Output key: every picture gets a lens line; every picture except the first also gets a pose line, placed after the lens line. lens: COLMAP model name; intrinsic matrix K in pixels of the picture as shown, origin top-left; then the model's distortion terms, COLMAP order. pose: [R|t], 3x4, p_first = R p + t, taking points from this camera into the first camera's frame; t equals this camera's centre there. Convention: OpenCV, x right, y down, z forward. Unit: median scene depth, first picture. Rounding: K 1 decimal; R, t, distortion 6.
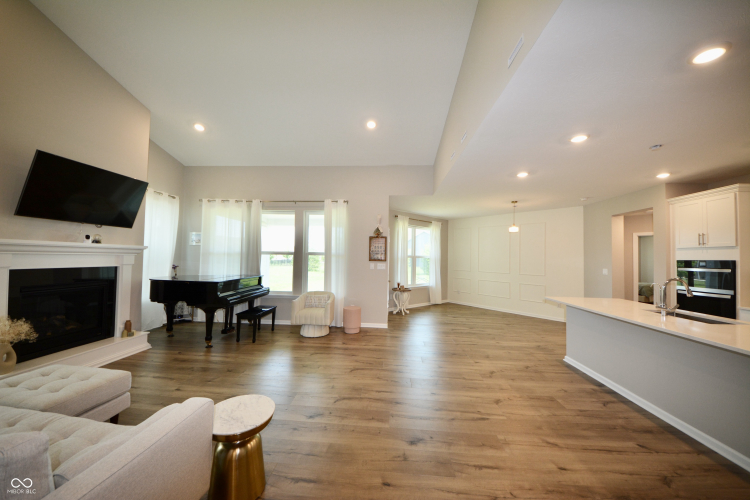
lens RADIAL K [[273.1, 0, 375.0], [0, 273.1, 250.0], [0, 0, 1]] dist [-0.028629, -0.000018]
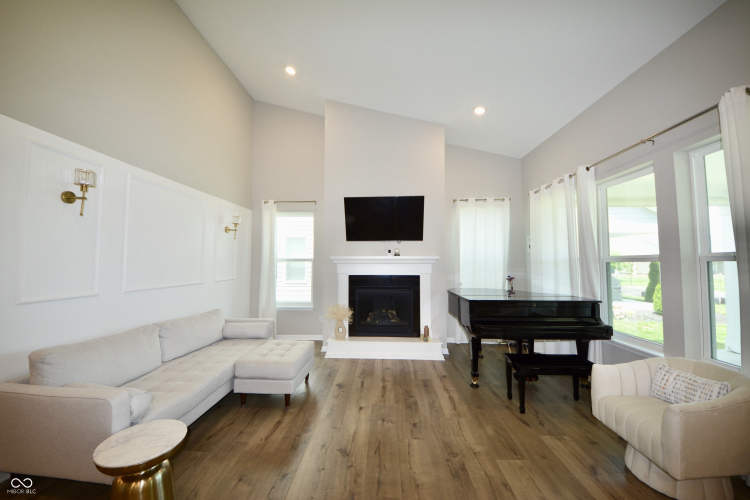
lens RADIAL K [[273.1, 0, 375.0], [0, 273.1, 250.0], [0, 0, 1]] dist [-0.028629, -0.000018]
pose [[-0.008356, -0.065584, -0.997812, 0.203222], [0.024905, 0.997524, -0.065774, 0.026407], [0.999655, -0.025400, -0.006702, 0.877177]]
